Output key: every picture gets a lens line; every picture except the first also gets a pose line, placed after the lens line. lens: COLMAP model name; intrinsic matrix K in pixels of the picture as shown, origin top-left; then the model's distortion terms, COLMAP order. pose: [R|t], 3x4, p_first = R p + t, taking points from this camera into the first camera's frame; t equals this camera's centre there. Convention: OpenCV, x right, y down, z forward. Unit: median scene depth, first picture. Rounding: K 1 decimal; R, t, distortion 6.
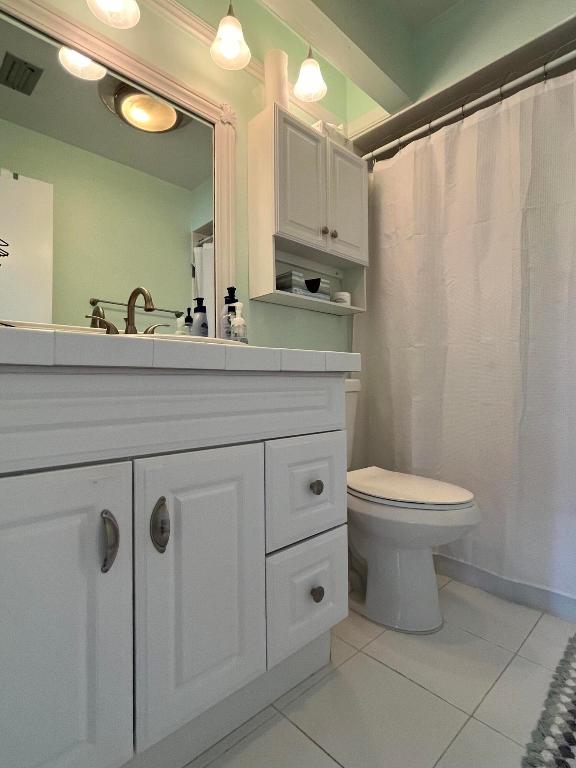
lens RADIAL K [[400.1, 0, 288.7], [0, 400.1, 378.6], [0, 0, 1]] dist [-0.010248, -0.000295]
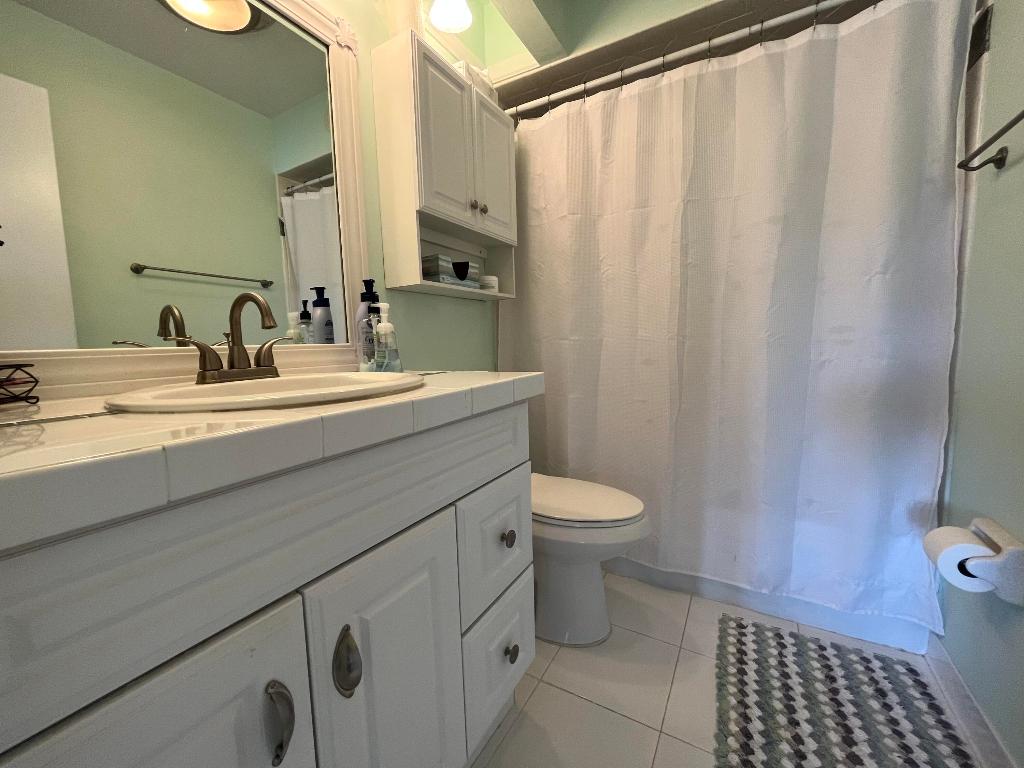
lens RADIAL K [[420.6, 0, 514.5], [0, 420.6, 384.5], [0, 0, 1]] dist [-0.009911, -0.000078]
pose [[0.958183, -0.046730, 0.282315, -0.101027], [0.015216, 0.993501, 0.112806, -0.102362], [-0.285752, -0.103793, 0.952666, 0.109531]]
